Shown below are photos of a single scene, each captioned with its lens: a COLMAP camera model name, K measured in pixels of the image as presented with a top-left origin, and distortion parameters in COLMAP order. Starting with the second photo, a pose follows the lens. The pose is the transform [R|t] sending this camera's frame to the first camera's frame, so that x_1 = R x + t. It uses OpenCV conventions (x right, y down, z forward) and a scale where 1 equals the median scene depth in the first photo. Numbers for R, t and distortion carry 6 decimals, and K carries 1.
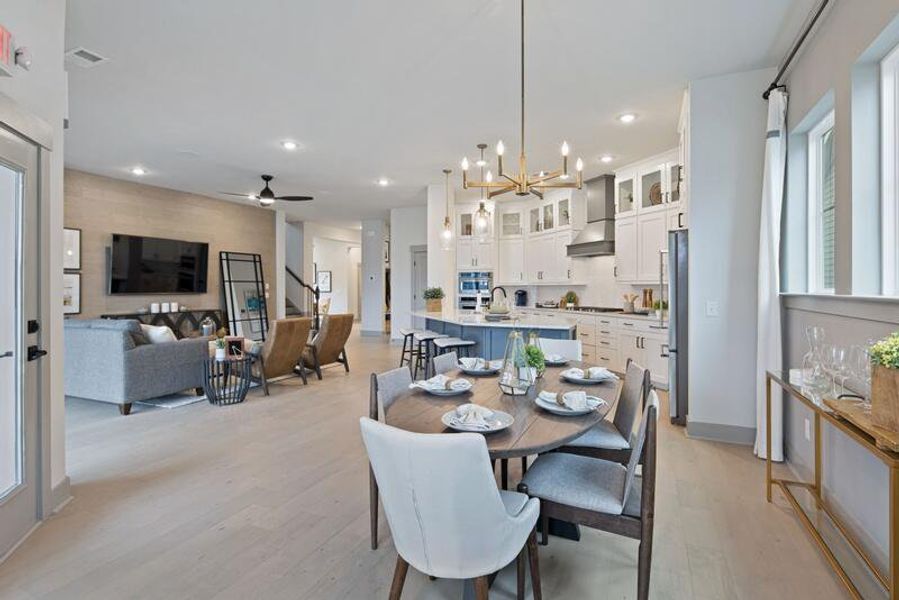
lens RADIAL K [[433.7, 0, 451.6], [0, 433.7, 286.6], [0, 0, 1]] dist [-0.002753, -0.000311]
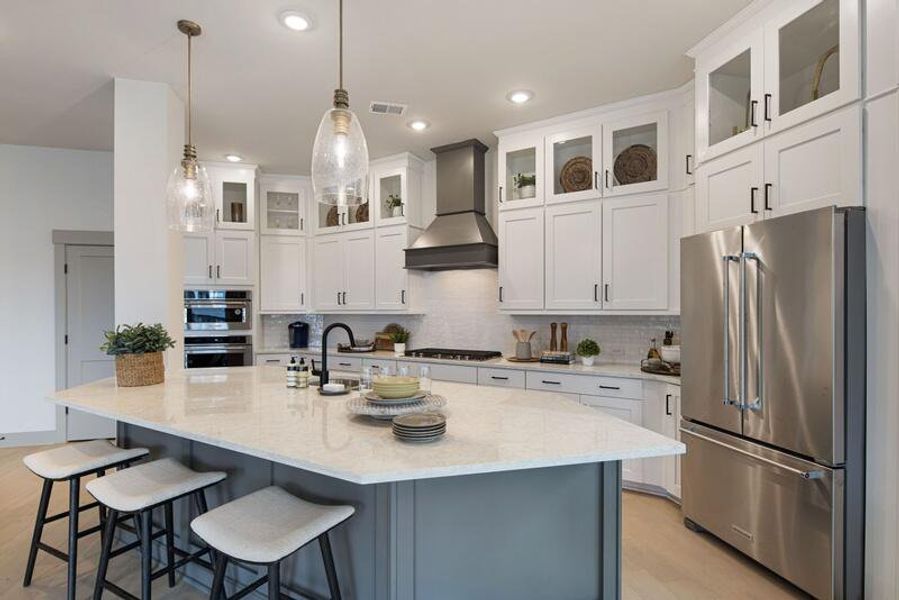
lens RADIAL K [[438.9, 0, 448.8], [0, 438.9, 311.1], [0, 0, 1]] dist [0.008272, 0.001809]
pose [[0.794105, -0.003835, 0.607769, -0.058842], [0.001059, 0.999987, 0.004927, -0.011399], [-0.607780, -0.003269, 0.794099, 0.464260]]
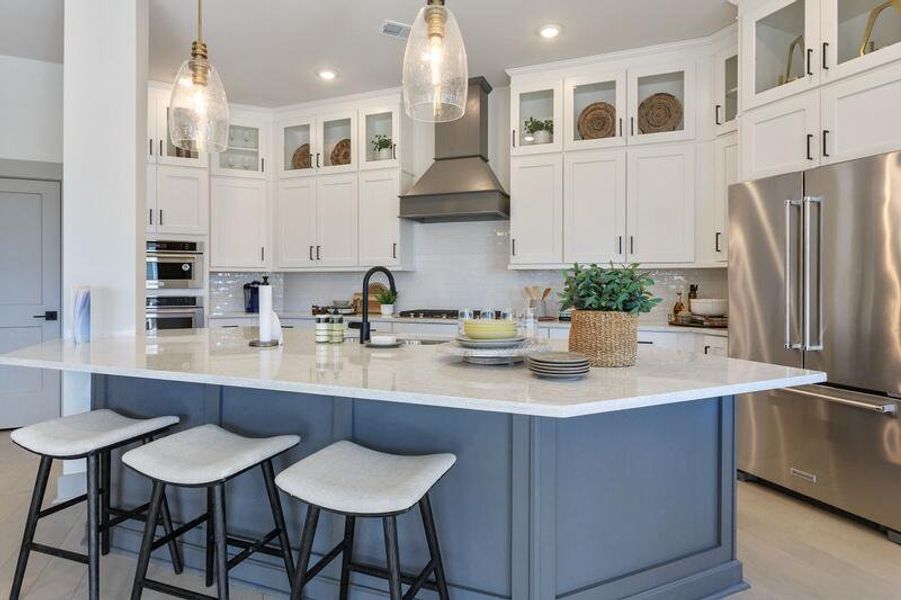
lens RADIAL K [[482.5, 0, 458.9], [0, 482.5, 282.4], [0, 0, 1]] dist [0.006940, -0.001982]
pose [[0.671306, 0.000983, 0.741180, -0.124922], [-0.003396, 0.999993, 0.001750, 0.009656], [-0.741172, -0.003692, 0.671305, 0.535057]]
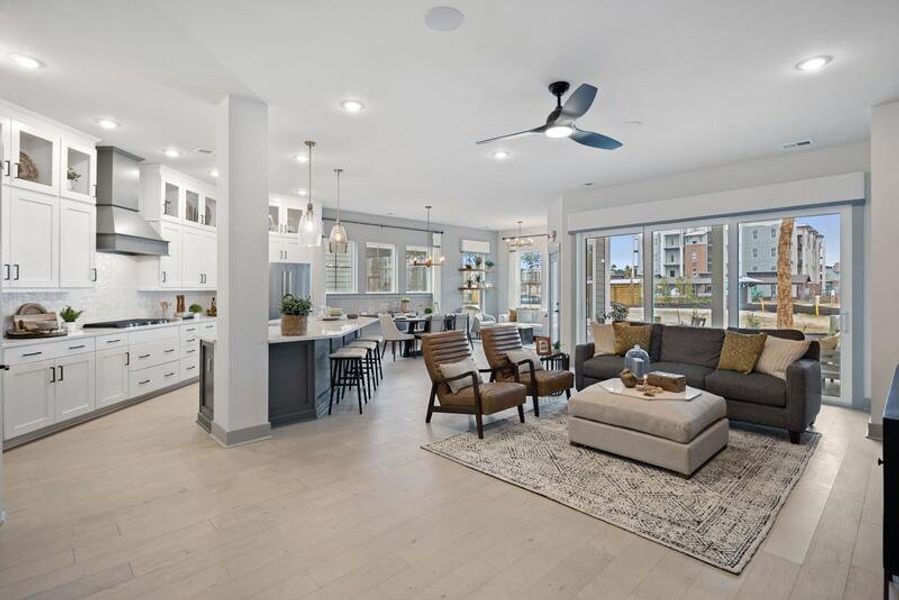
lens RADIAL K [[433.9, 0, 442.8], [0, 433.9, 287.0], [0, 0, 1]] dist [-0.000502, 0.000945]
pose [[-0.922359, 0.000186, 0.386333, -0.453160], [-0.001260, 0.999993, -0.003489, -0.008968], [-0.386331, -0.003705, -0.922353, 1.395661]]
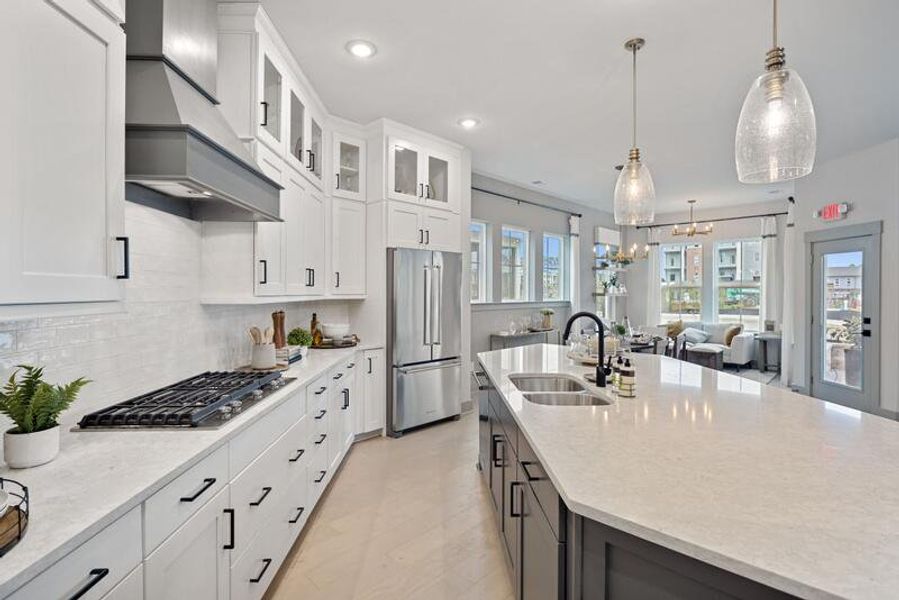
lens RADIAL K [[433.9, 0, 442.7], [0, 433.9, 290.9], [0, 0, 1]] dist [-0.000502, 0.000945]
pose [[-0.938876, -0.001102, 0.344254, 0.079028], [-0.002284, 0.999993, -0.003029, -0.013486], [-0.344248, -0.003630, -0.938872, 1.129921]]
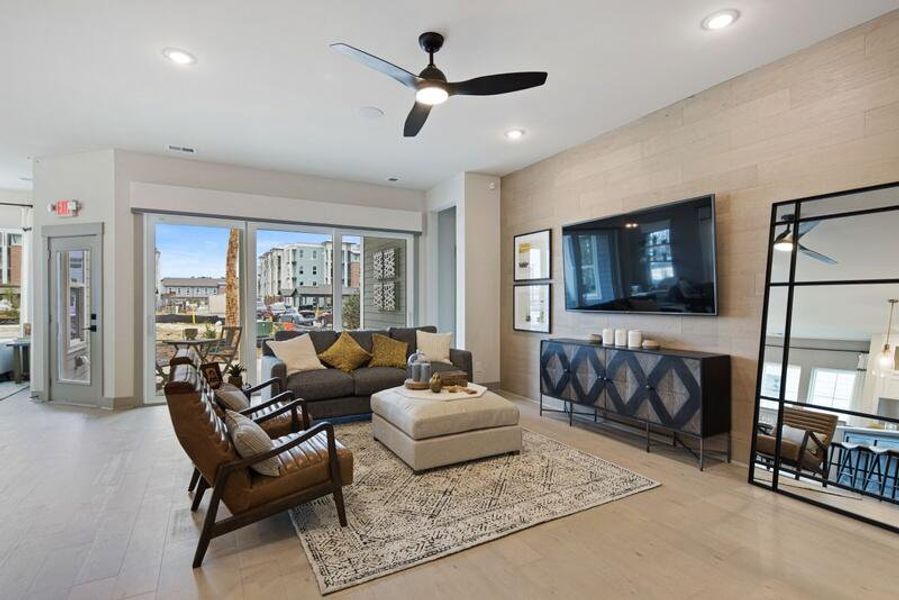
lens RADIAL K [[433.9, 0, 450.8], [0, 433.9, 302.2], [0, 0, 1]] dist [-0.000502, 0.000945]
pose [[-0.601559, 0.000321, -0.798828, -0.089901], [-0.002070, 0.999996, 0.001960, 0.002724], [0.798826, 0.002832, -0.601556, 1.160267]]
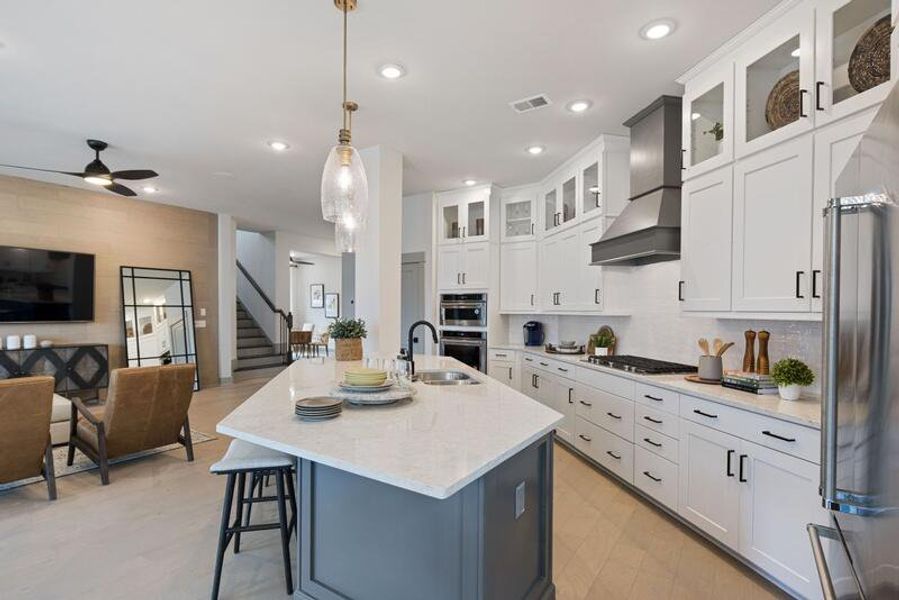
lens RADIAL K [[433.7, 0, 447.8], [0, 433.7, 316.3], [0, 0, 1]] dist [-0.002753, -0.000311]
pose [[0.984915, 0.008912, -0.172809, 0.177653], [-0.006358, 0.999862, 0.015330, -0.010371], [0.172922, -0.014000, 0.984836, 0.415187]]
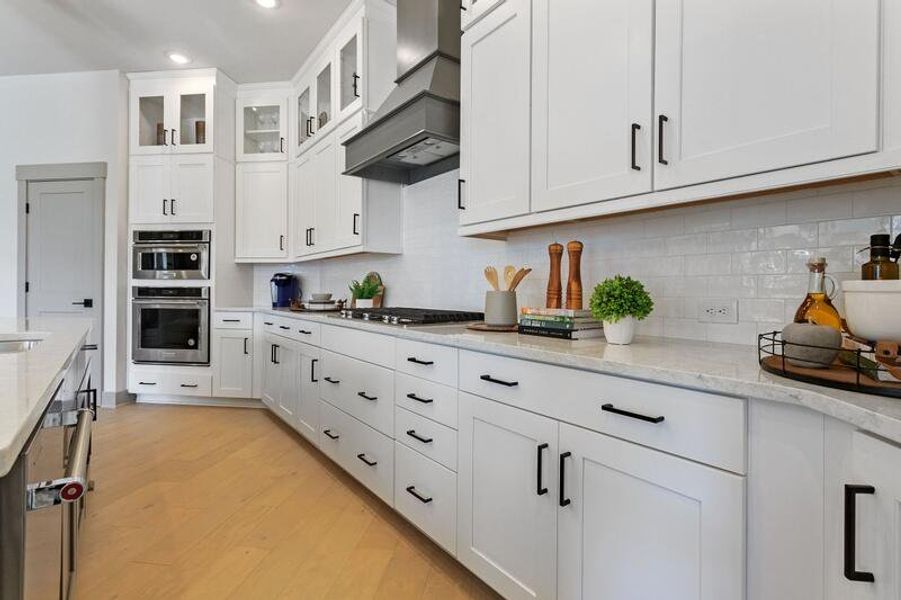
lens RADIAL K [[434.9, 0, 451.4], [0, 434.9, 290.6], [0, 0, 1]] dist [-0.000502, 0.000945]
pose [[0.958383, 0.006291, 0.285416, 0.242332], [-0.007404, 0.999969, 0.002821, 0.029303], [-0.285389, -0.004816, 0.958400, 0.602050]]
